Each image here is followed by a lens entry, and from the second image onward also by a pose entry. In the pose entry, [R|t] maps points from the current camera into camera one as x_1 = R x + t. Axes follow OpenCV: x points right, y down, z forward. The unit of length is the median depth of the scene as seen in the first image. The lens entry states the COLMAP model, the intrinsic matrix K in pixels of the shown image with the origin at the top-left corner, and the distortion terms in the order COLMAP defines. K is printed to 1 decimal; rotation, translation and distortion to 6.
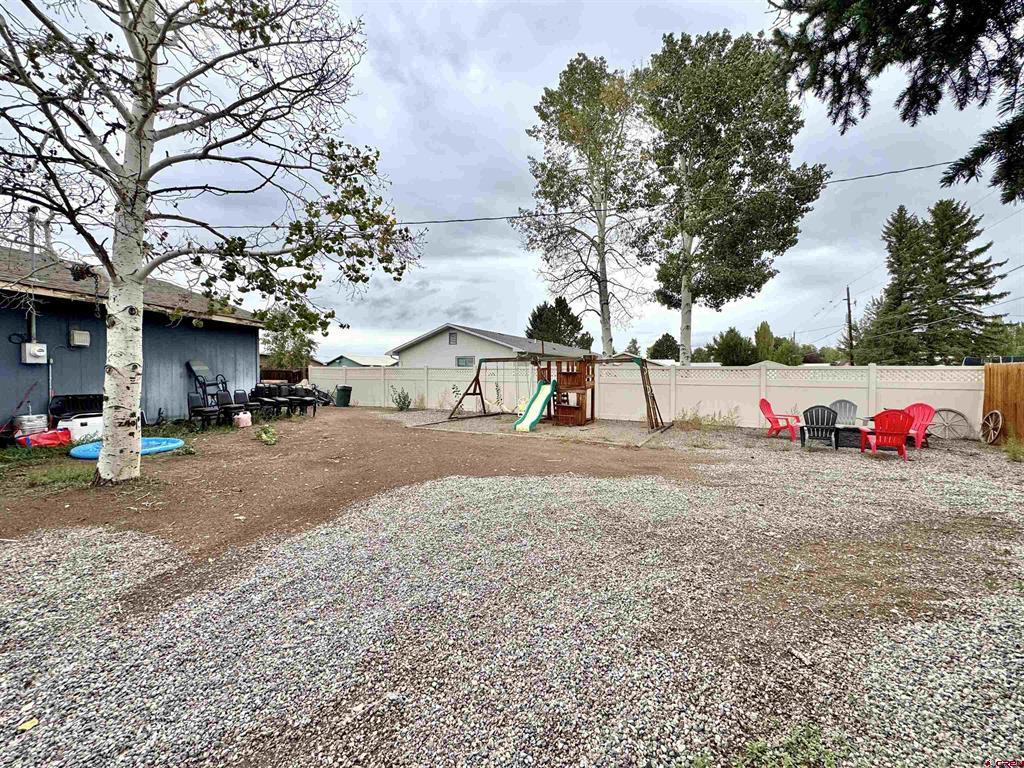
lens RADIAL K [[405.1, 0, 514.0], [0, 405.1, 383.3], [0, 0, 1]] dist [-0.001351, -0.000816]
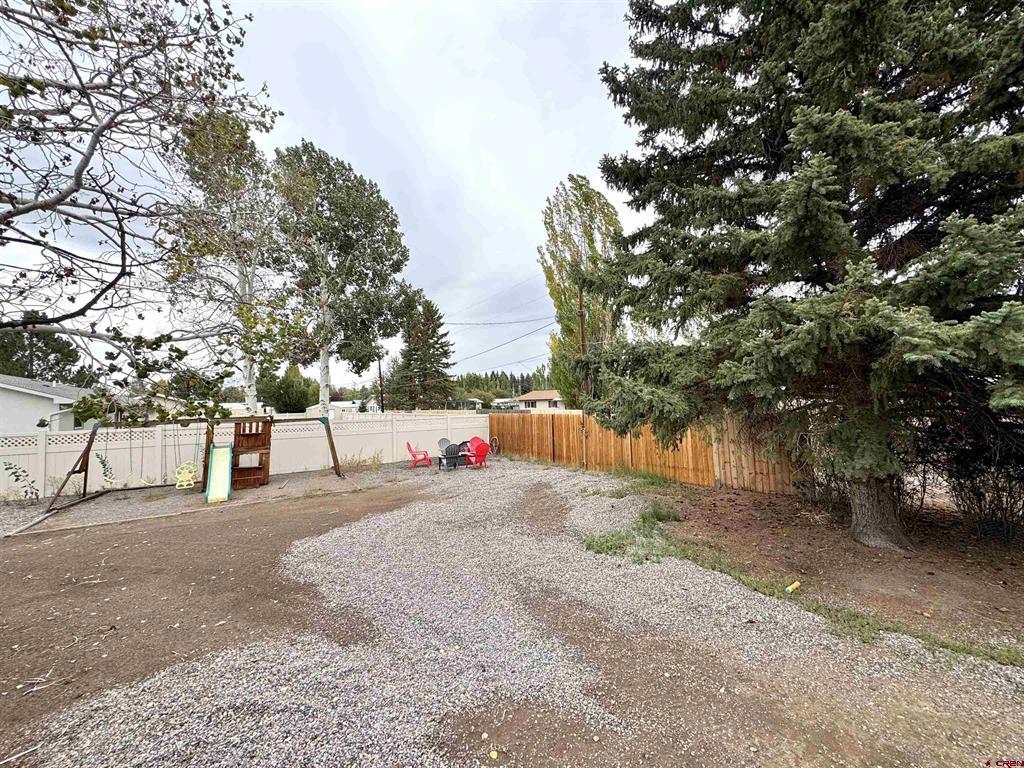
lens RADIAL K [[405.1, 0, 512.1], [0, 405.1, 380.3], [0, 0, 1]] dist [-0.001351, -0.000816]
pose [[0.483423, 0.035734, 0.874657, -0.379270], [0.048879, 0.996506, -0.067728, -0.051095], [-0.874021, 0.075494, 0.479988, -0.050753]]
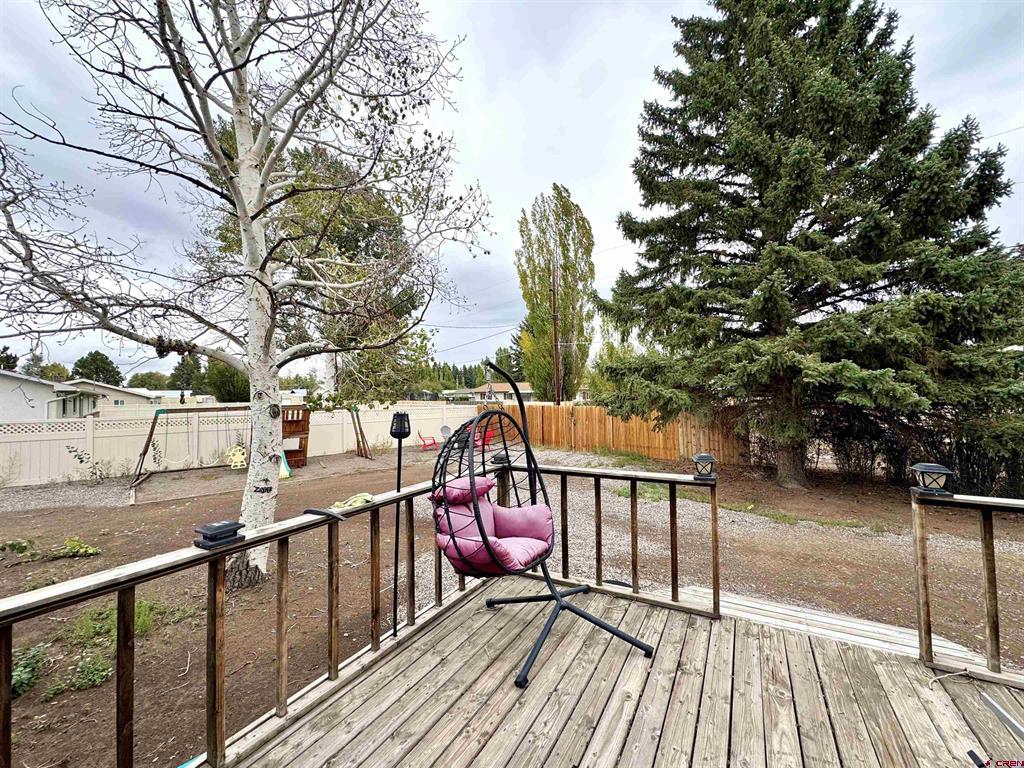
lens RADIAL K [[405.1, 0, 516.1], [0, 405.1, 380.3], [0, 0, 1]] dist [-0.001351, -0.000816]
pose [[0.342541, 0.025664, 0.939152, -0.620433], [0.037016, 0.998482, -0.040787, -0.059629], [-0.938774, 0.048735, 0.341071, 0.026039]]
